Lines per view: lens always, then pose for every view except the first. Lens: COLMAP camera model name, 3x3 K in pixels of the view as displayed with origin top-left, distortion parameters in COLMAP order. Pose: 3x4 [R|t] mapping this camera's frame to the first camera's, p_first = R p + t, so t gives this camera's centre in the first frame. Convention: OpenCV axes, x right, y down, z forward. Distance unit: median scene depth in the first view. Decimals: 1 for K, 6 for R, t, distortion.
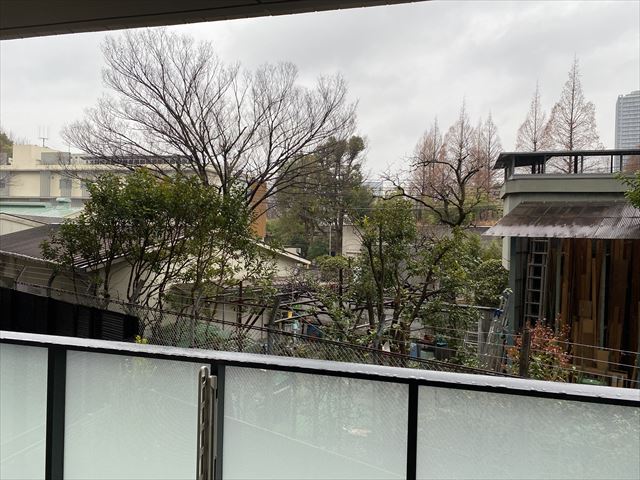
lens RADIAL K [[491.0, 0, 320.0], [0, 491.0, 240.0], [0, 0, 1]] dist [0.101435, -0.000017]
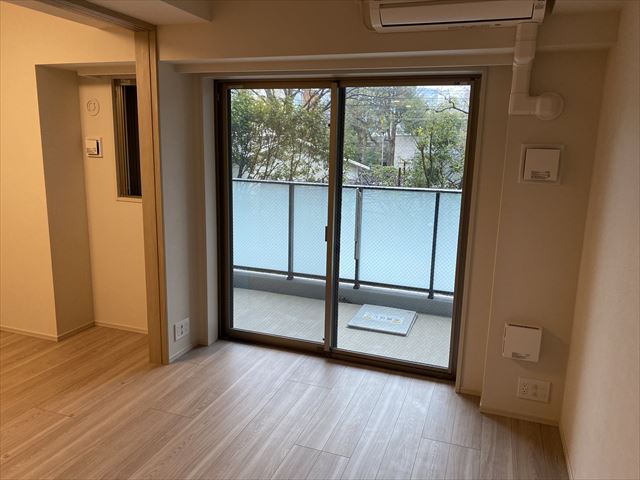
lens RADIAL K [[491.0, 0, 320.0], [0, 491.0, 240.0], [0, 0, 1]] dist [0.101435, -0.000017]
pose [[0.995252, 0.018986, -0.095463, -0.033283], [-0.001854, 0.984312, 0.176426, 0.011668], [0.097315, -0.175411, 0.979674, -0.300978]]
